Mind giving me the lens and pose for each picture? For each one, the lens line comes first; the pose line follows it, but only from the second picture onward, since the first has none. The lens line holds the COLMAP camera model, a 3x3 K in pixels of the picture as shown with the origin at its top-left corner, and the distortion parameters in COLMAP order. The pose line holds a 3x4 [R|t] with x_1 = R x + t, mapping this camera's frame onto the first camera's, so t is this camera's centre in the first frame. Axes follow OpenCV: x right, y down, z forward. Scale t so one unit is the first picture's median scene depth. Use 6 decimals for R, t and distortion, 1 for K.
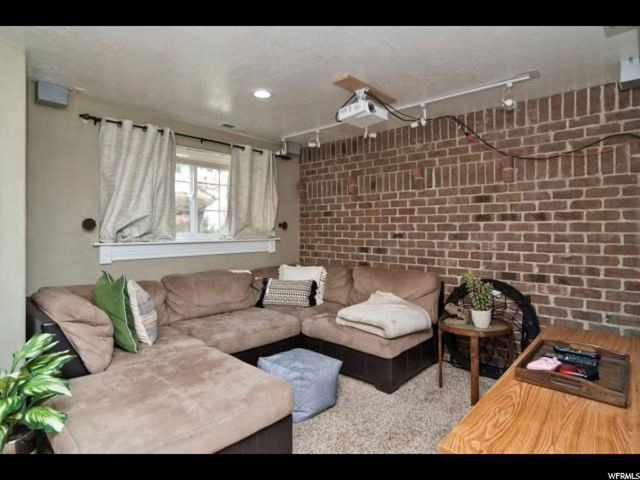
lens RADIAL K [[360.4, 0, 321.0], [0, 360.4, 236.9], [0, 0, 1]] dist [-0.005253, 0.001289]
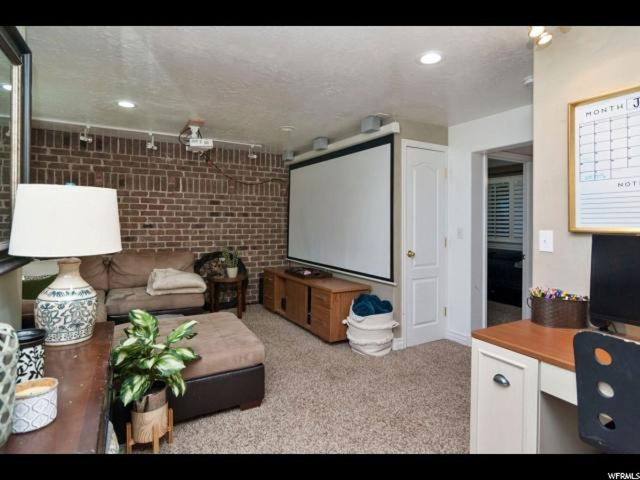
lens RADIAL K [[360.4, 0, 323.7], [0, 360.4, 240.2], [0, 0, 1]] dist [-0.005253, 0.001289]
pose [[0.304053, -0.047851, 0.951453, -0.944189], [0.012920, 0.998853, 0.046107, -0.004868], [-0.952568, -0.001726, 0.304322, 0.038520]]
